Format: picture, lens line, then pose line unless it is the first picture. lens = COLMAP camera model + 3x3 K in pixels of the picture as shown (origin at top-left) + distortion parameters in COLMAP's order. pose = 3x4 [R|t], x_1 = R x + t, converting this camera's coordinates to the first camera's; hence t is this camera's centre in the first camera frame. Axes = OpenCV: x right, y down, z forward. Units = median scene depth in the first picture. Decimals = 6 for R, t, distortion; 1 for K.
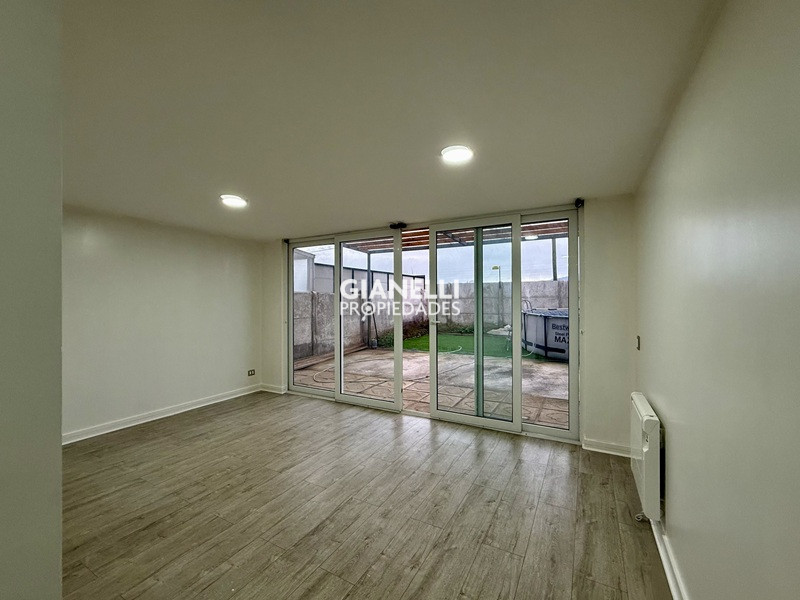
lens RADIAL K [[339.1, 0, 397.1], [0, 339.1, 300.6], [0, 0, 1]] dist [-0.000523, 0.000439]
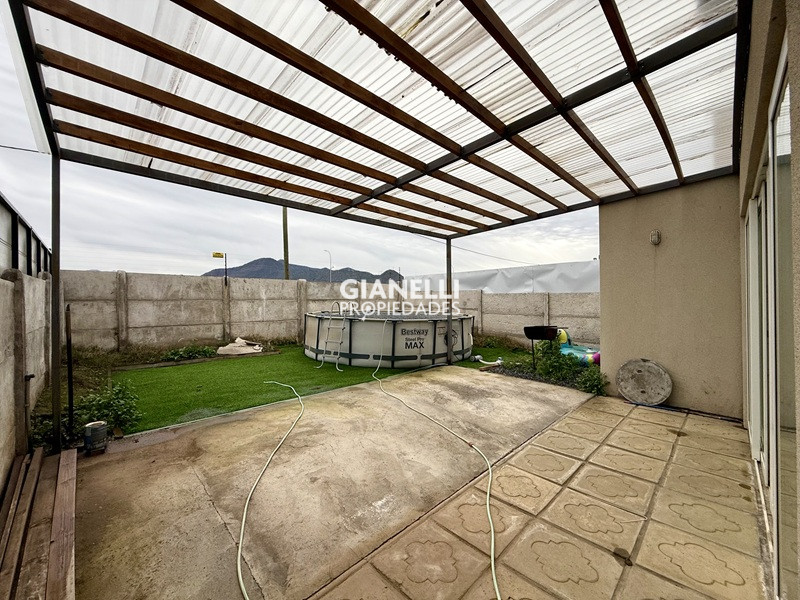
lens RADIAL K [[321.3, 0, 391.4], [0, 321.3, 298.3], [0, 0, 1]] dist [-0.000964, 0.000386]
pose [[0.295321, 0.009073, 0.955355, -0.775300], [0.006123, 0.999916, -0.011389, -0.005385], [-0.955379, 0.009213, 0.295240, 1.708785]]
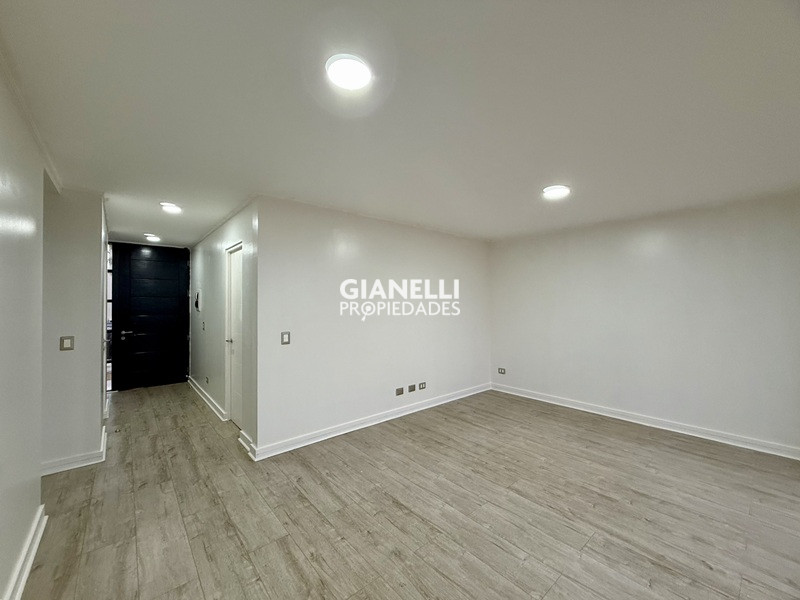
lens RADIAL K [[321.3, 0, 396.1], [0, 321.3, 300.9], [0, 0, 1]] dist [-0.000964, 0.000386]
pose [[-0.346319, -0.002497, -0.938114, 0.450406], [0.006029, 0.999970, -0.004887, 0.005614], [0.938098, -0.007348, -0.346293, 0.806831]]
